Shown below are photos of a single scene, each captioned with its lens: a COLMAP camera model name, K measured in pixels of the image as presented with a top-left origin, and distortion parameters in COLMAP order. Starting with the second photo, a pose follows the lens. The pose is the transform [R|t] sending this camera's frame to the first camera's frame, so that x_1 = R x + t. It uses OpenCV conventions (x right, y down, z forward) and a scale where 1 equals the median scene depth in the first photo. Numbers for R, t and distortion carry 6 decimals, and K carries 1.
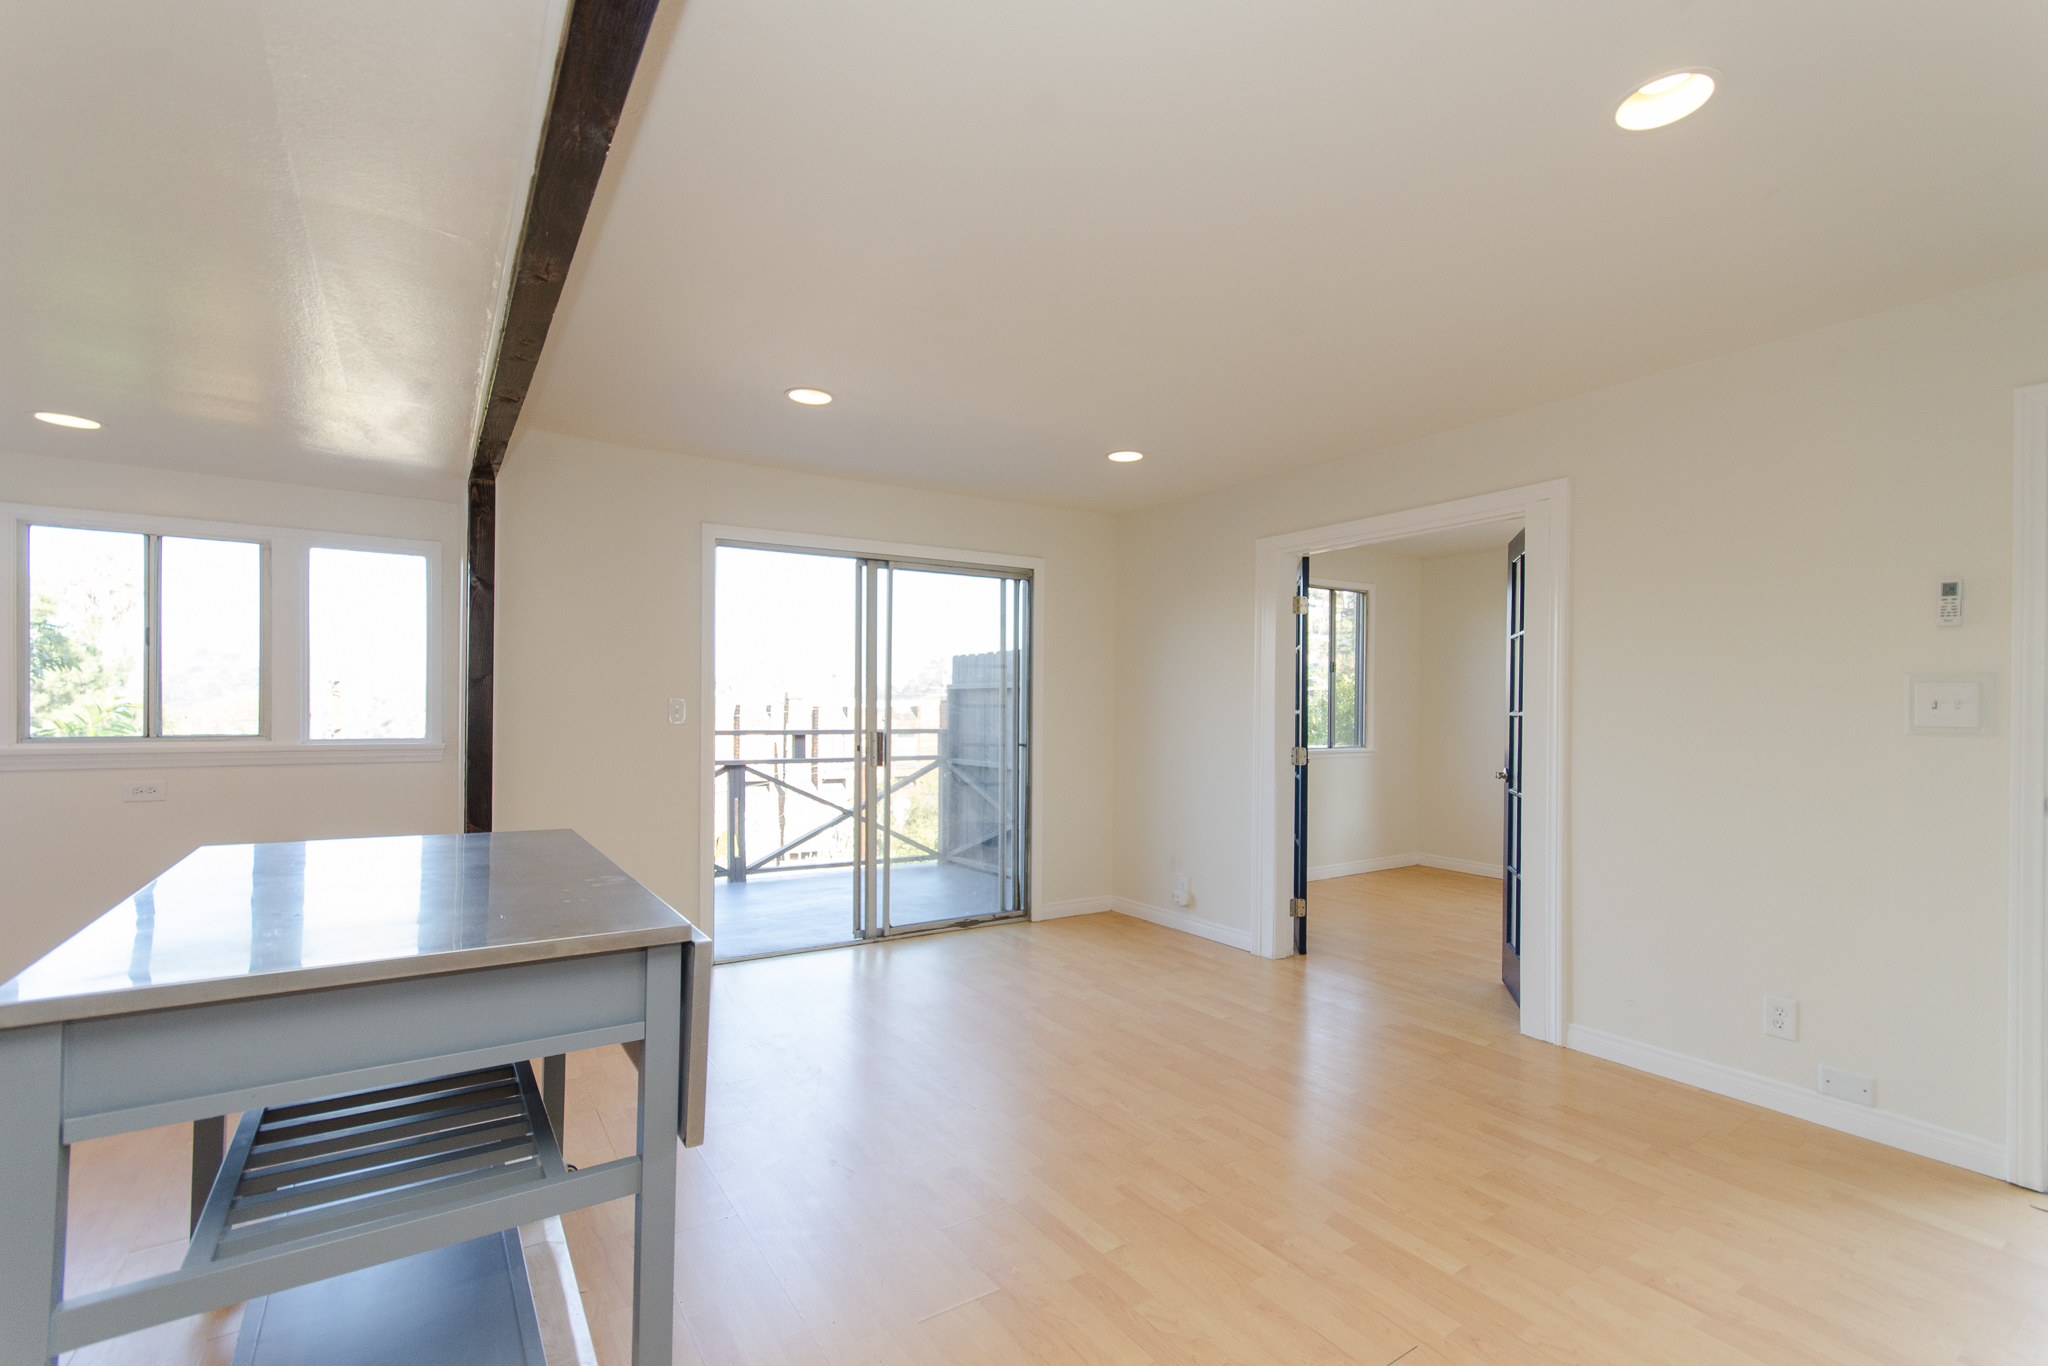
lens RADIAL K [[915.4, 0, 1022.0], [0, 915.4, 715.0], [0, 0, 1]] dist [-0.001424, -0.000122]
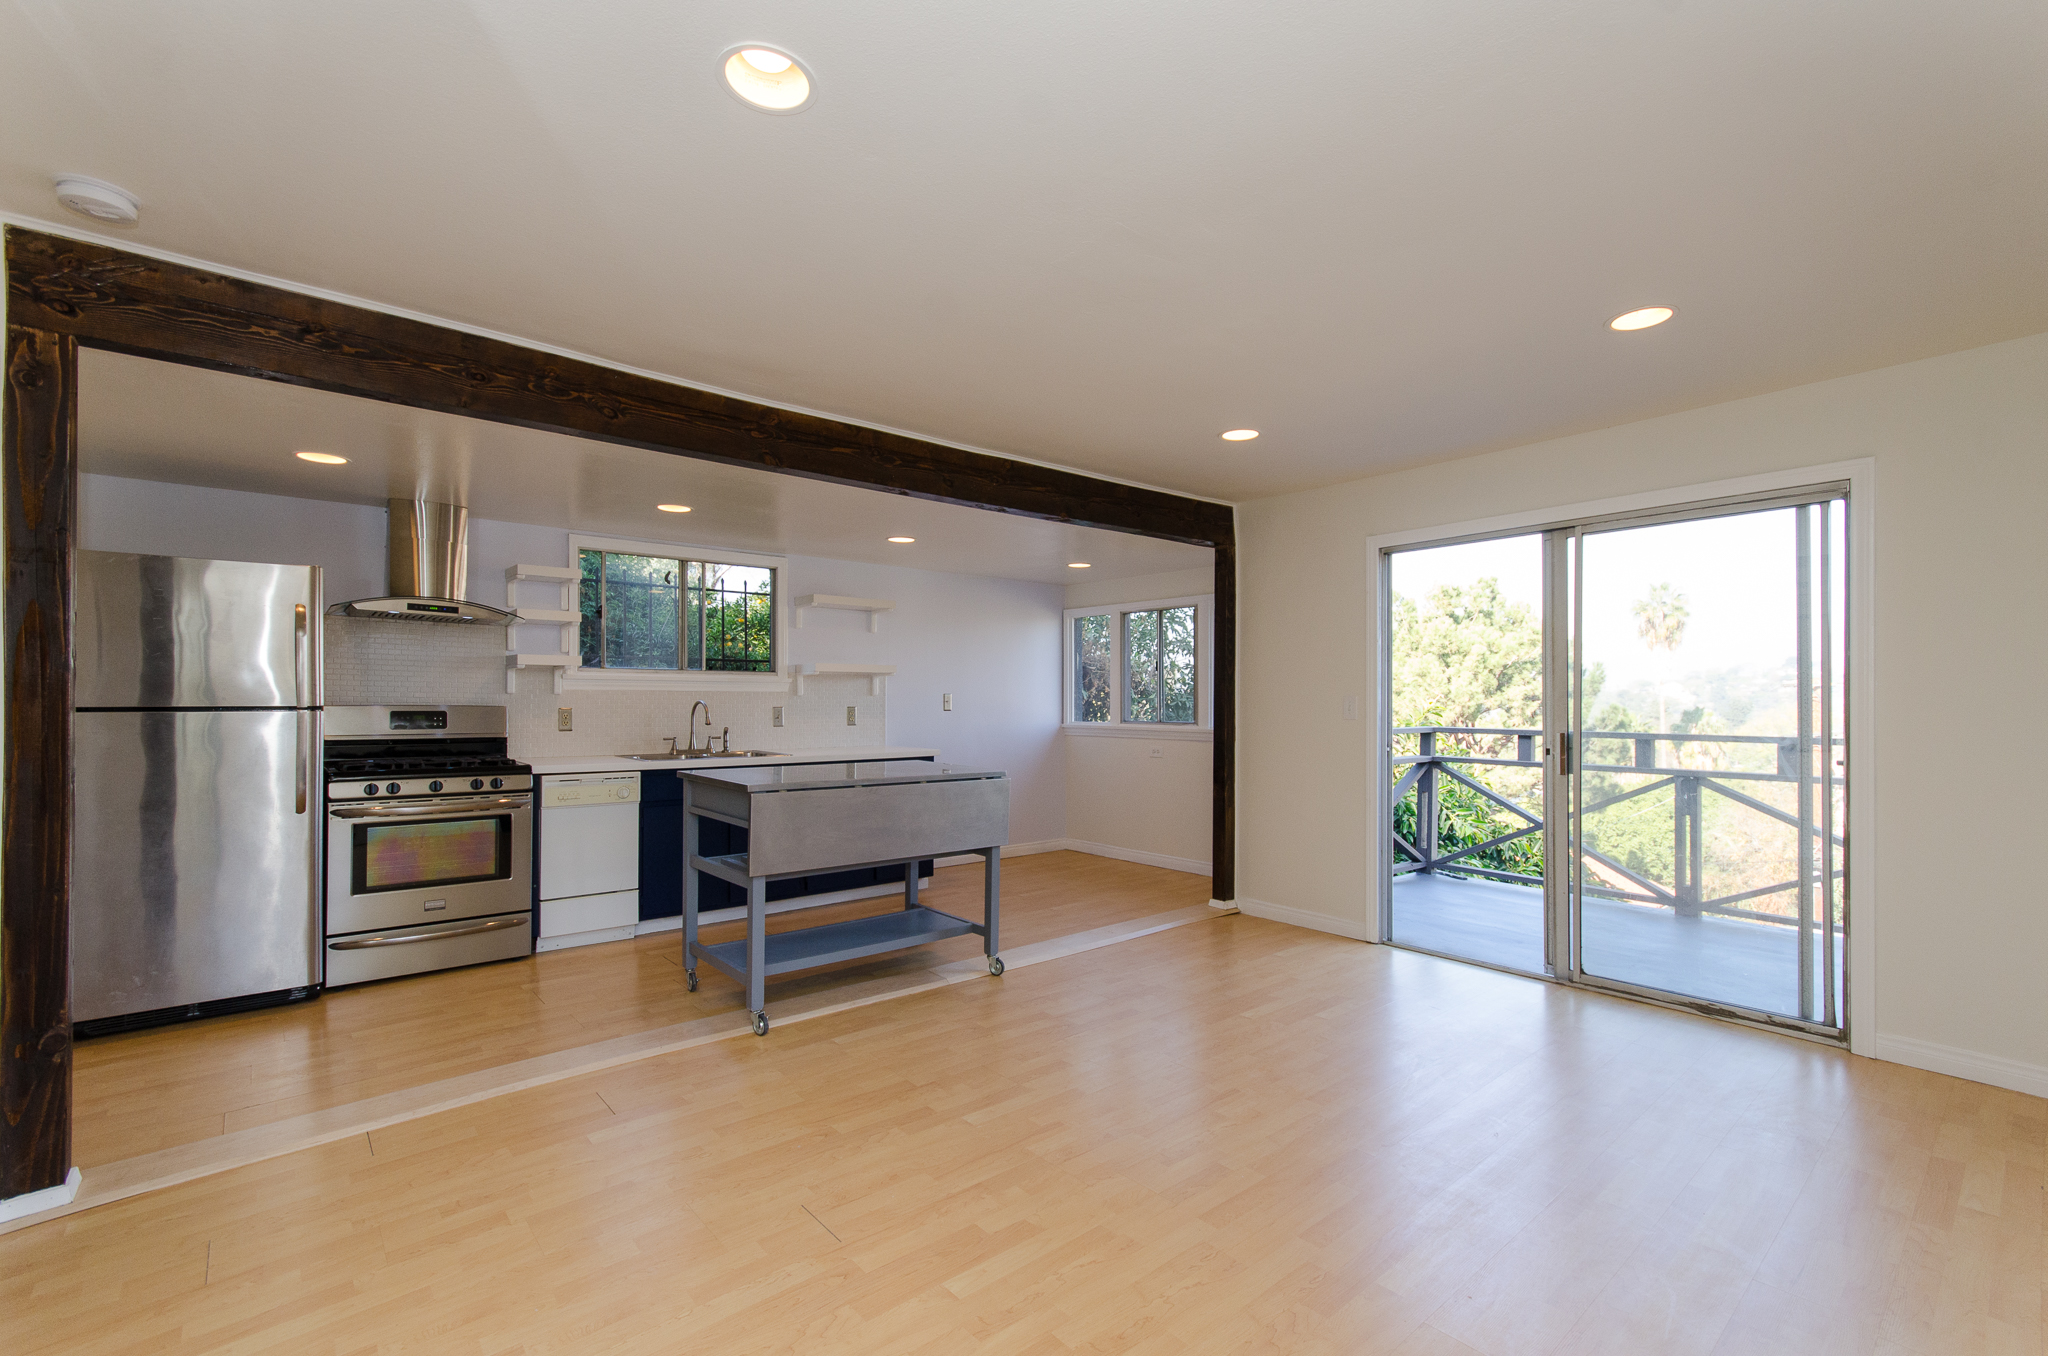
lens RADIAL K [[892.4, 0, 1014.9], [0, 892.4, 698.0], [0, 0, 1]] dist [-0.000157, 0.000338]
pose [[0.106804, -0.013516, -0.994188, 0.600799], [-0.013547, 0.999795, -0.015047, 0.005194], [0.994188, 0.015076, 0.106599, 0.410930]]
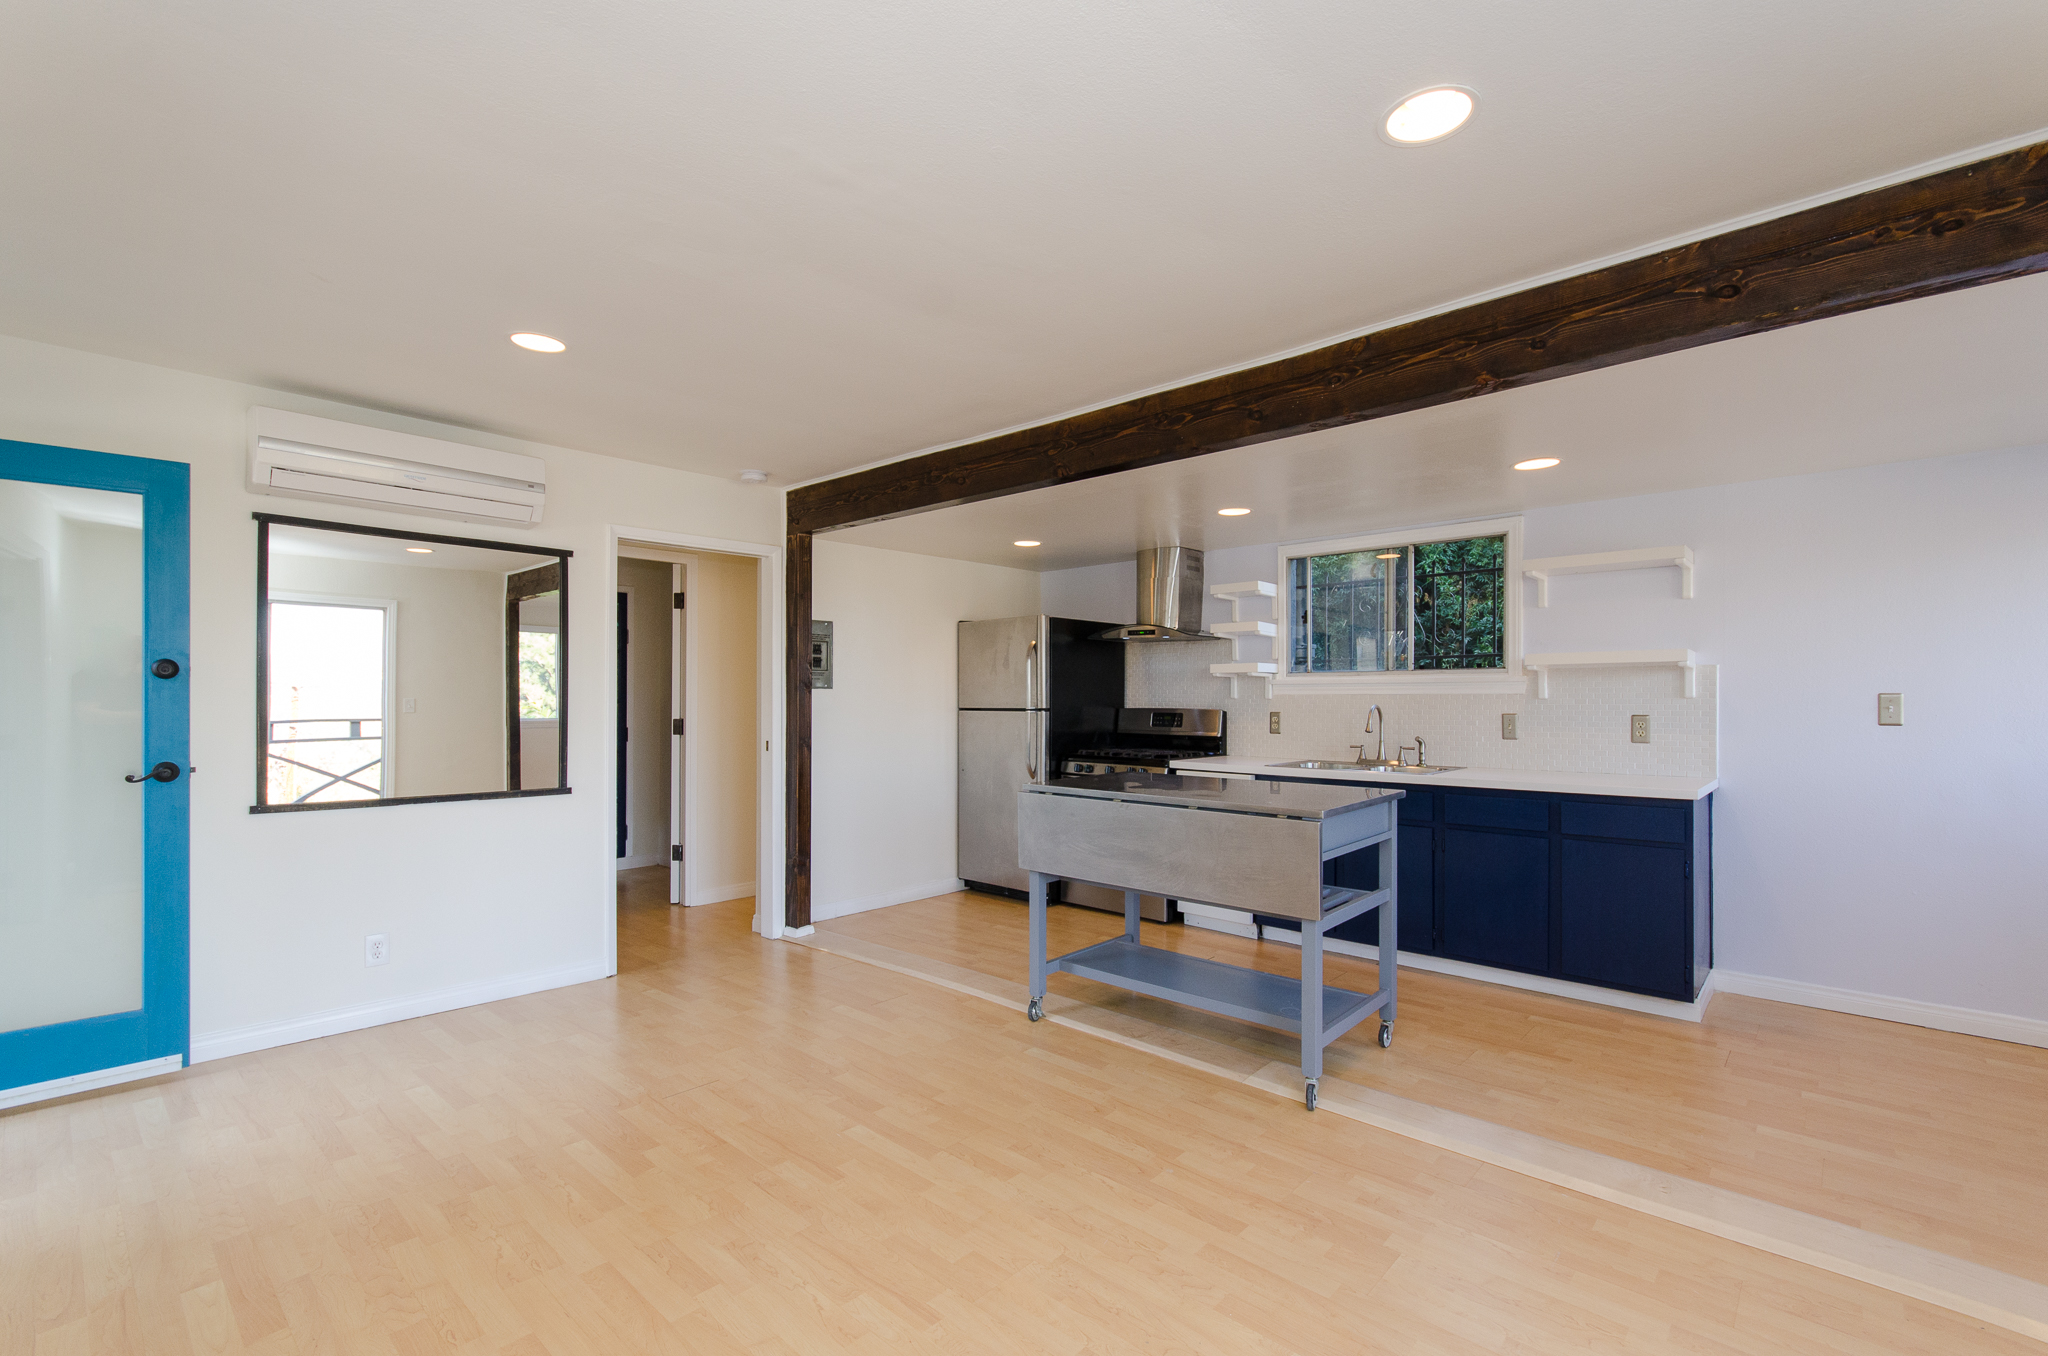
lens RADIAL K [[892.4, 0, 1014.9], [0, 892.4, 698.0], [0, 0, 1]] dist [-0.000157, 0.000338]
pose [[-0.971647, -0.013091, -0.236074, 0.079529], [-0.014993, 0.999868, 0.006260, -0.010757], [0.235961, 0.009622, -0.971715, 1.000853]]
